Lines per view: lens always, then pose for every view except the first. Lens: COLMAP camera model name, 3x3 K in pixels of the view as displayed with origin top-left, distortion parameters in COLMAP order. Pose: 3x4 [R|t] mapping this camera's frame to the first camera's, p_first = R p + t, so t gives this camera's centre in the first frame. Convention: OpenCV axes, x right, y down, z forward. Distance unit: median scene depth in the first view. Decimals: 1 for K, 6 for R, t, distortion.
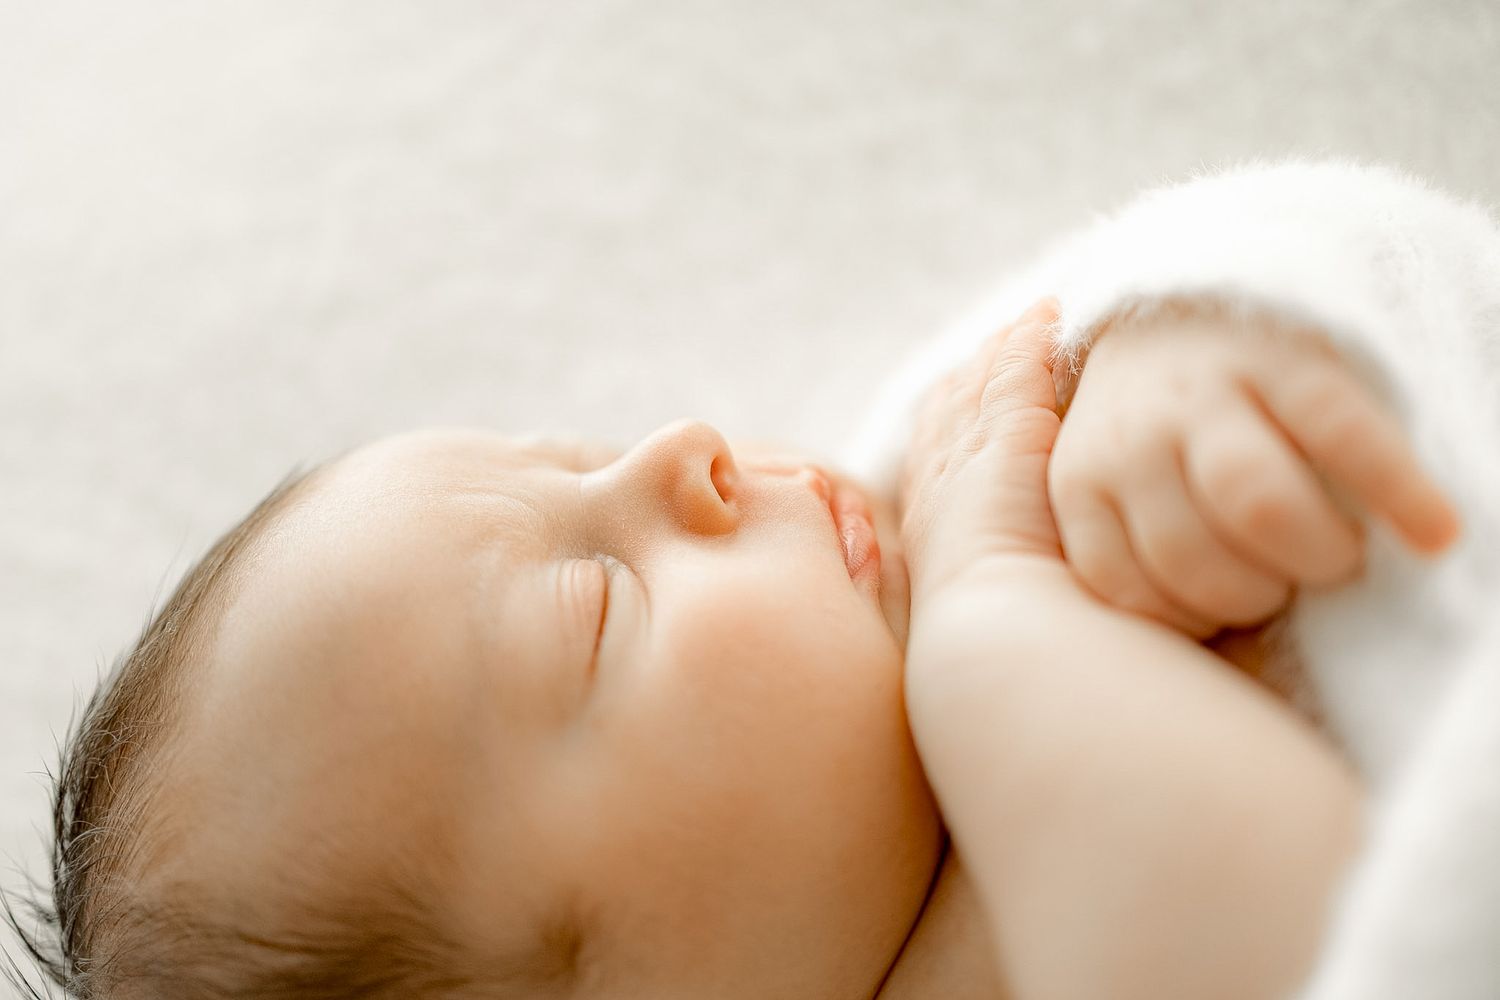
lens RADIAL K [[1430.1, 0, 818.3], [0, 1430.1, 499.2], [0, 0, 1]] dist [0.009674, 0.000943]
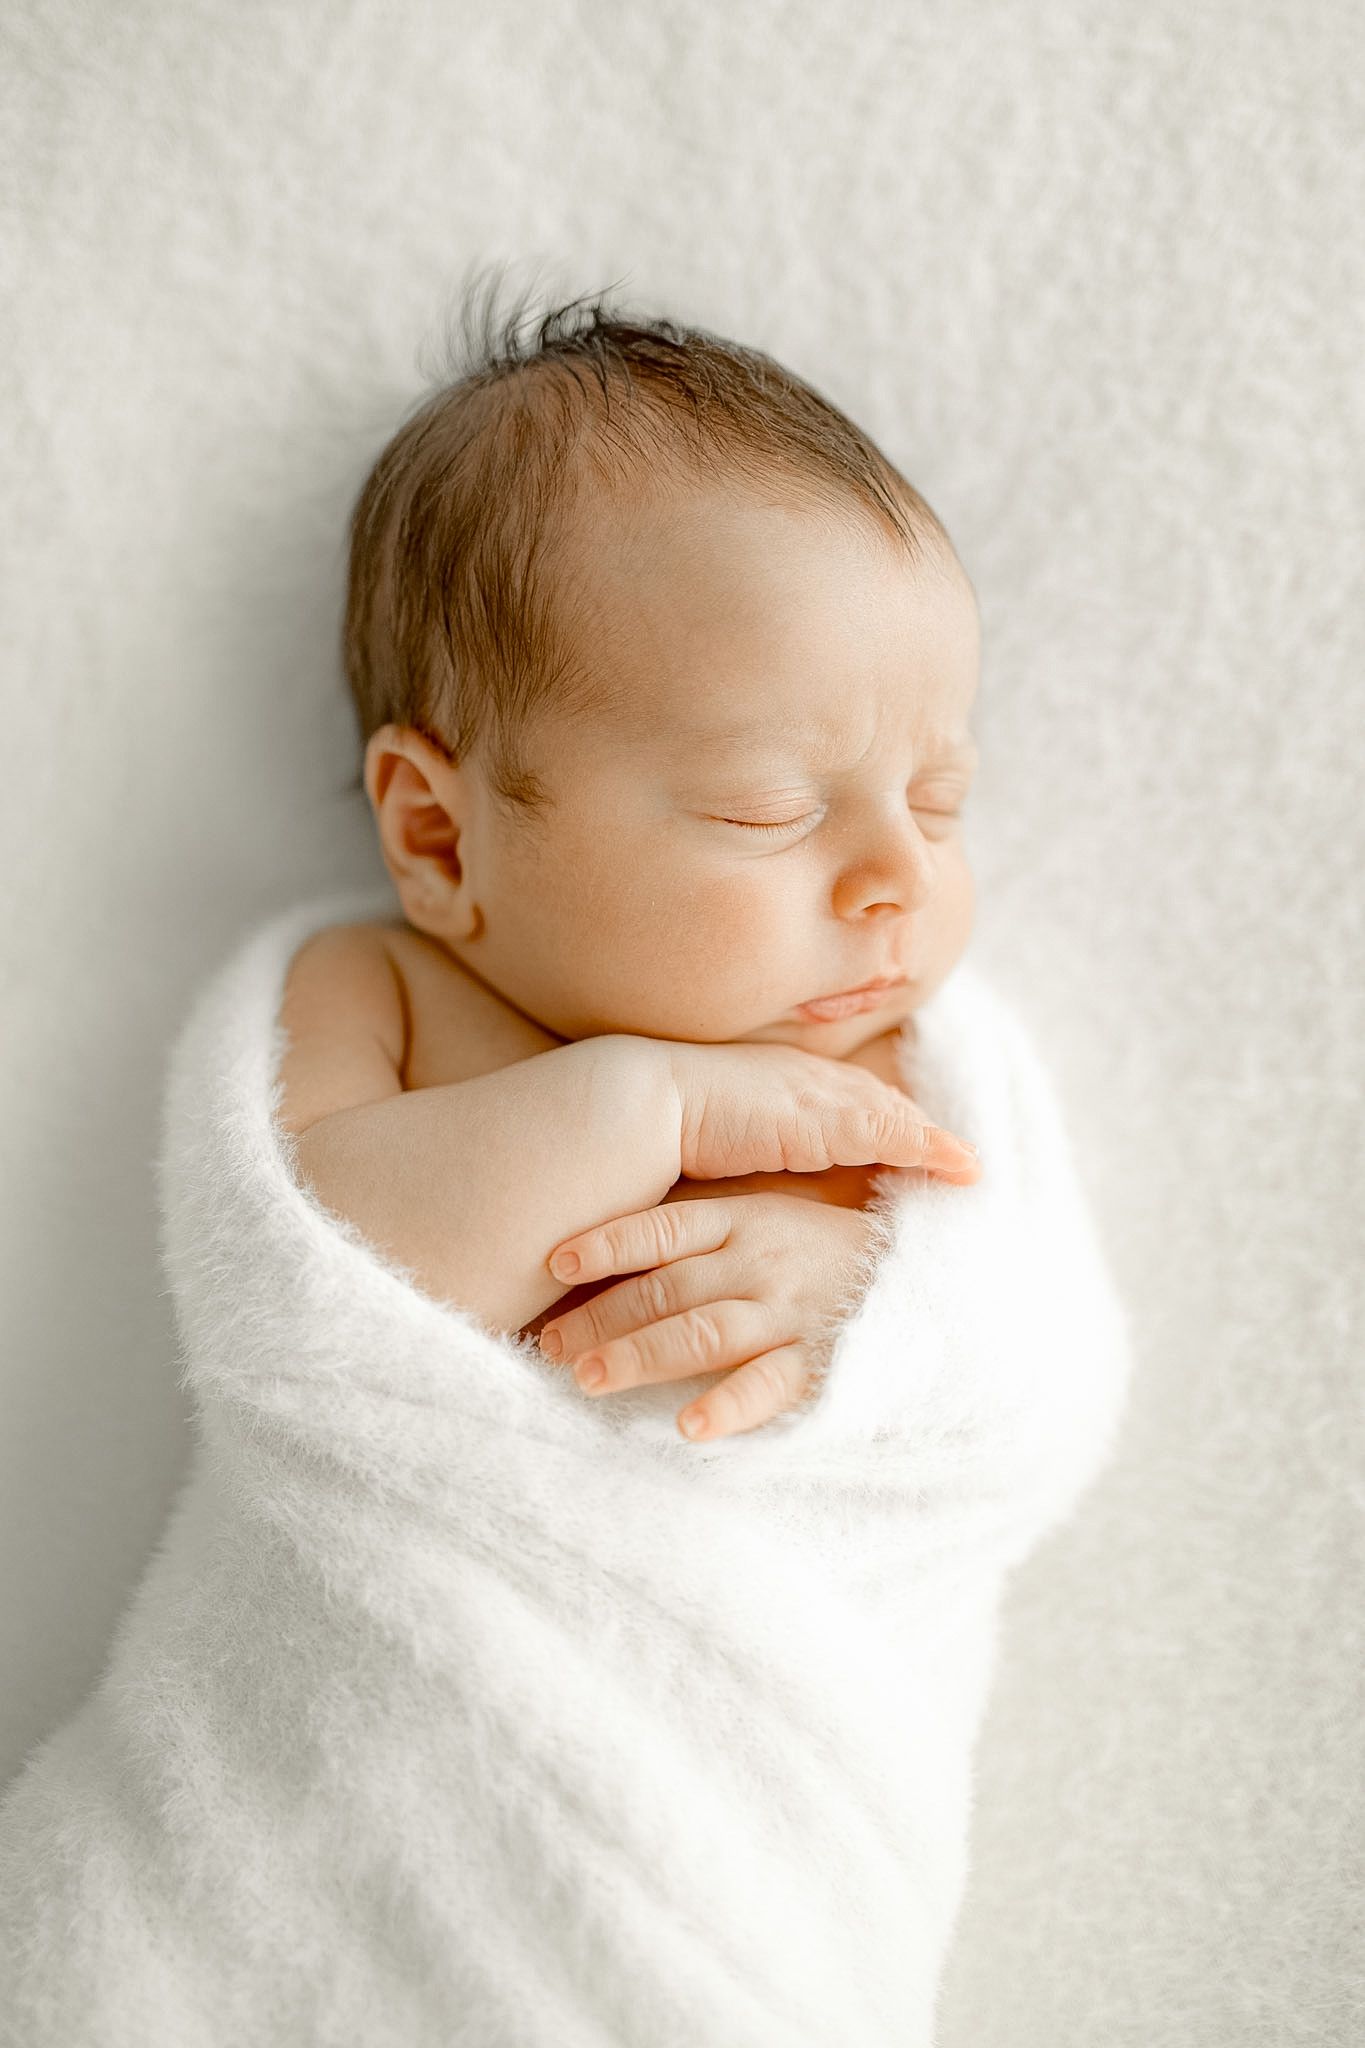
lens RADIAL K [[1952.6, 0, 682.5], [0, 1952.6, 1024.0], [0, 0, 1]] dist [0.009674, 0.000943]
pose [[-0.043227, 0.975793, 0.214381, -0.346810], [-0.918355, -0.123303, 0.376059, -0.535225], [0.393390, -0.180622, 0.901454, -0.635346]]
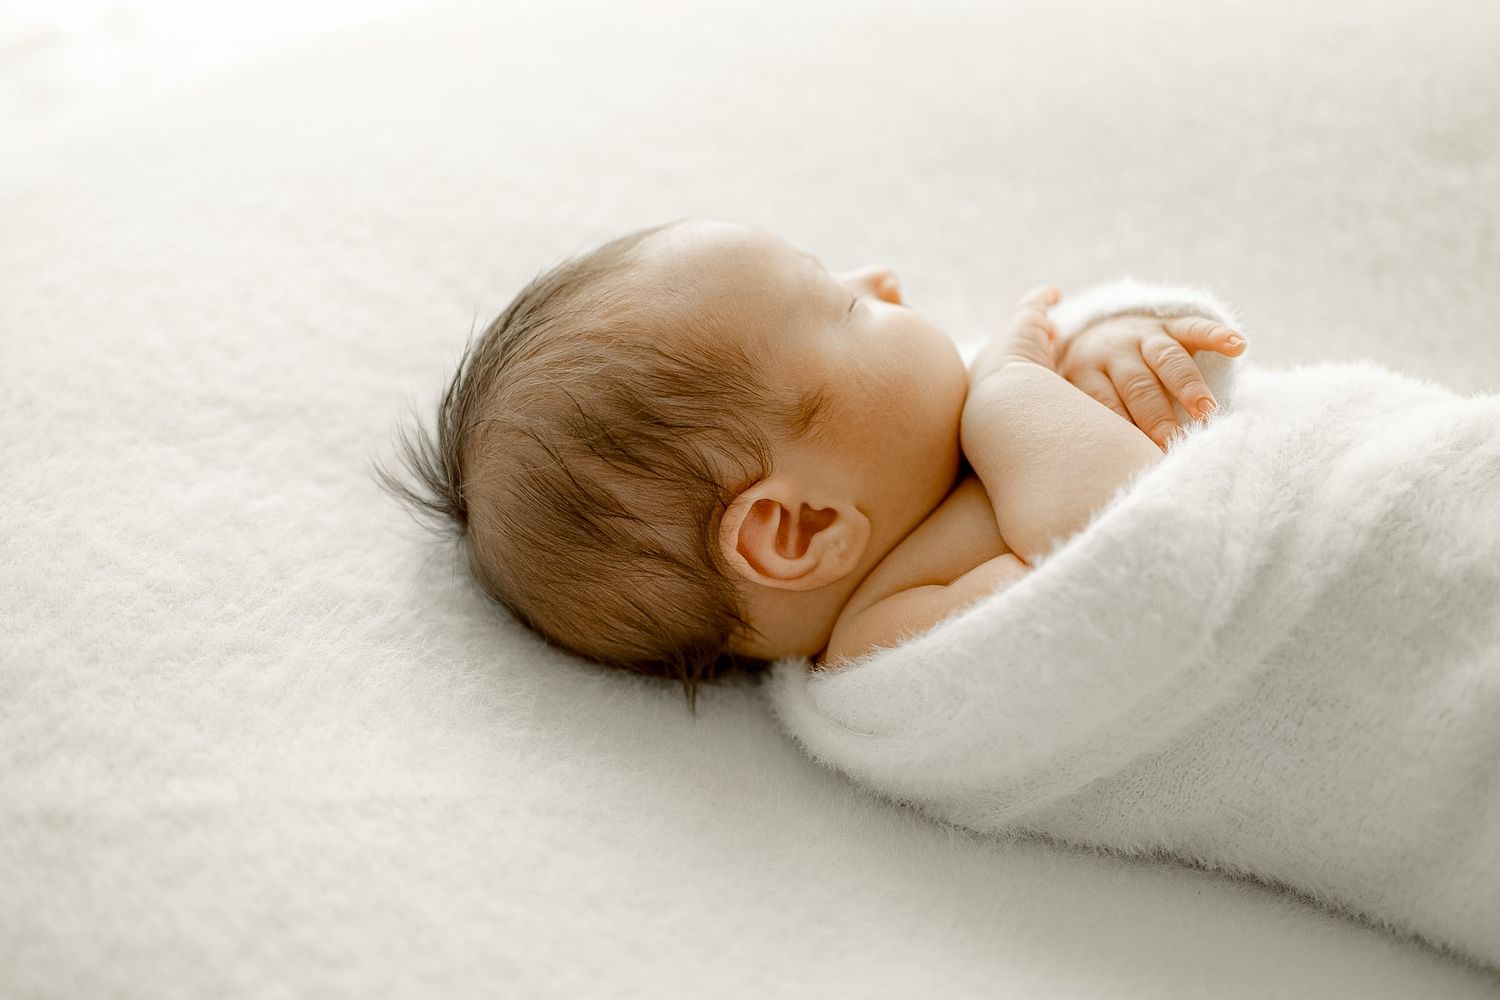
lens RADIAL K [[1424.3, 0, 750.0], [0, 1424.3, 500.0], [0, 0, 1]] dist [0.032828, -0.002581]
pose [[0.900439, 0.400872, 0.168854, -0.513350], [-0.321143, 0.874478, -0.363533, 1.123065], [-0.293389, 0.273113, 0.916151, -0.759956]]
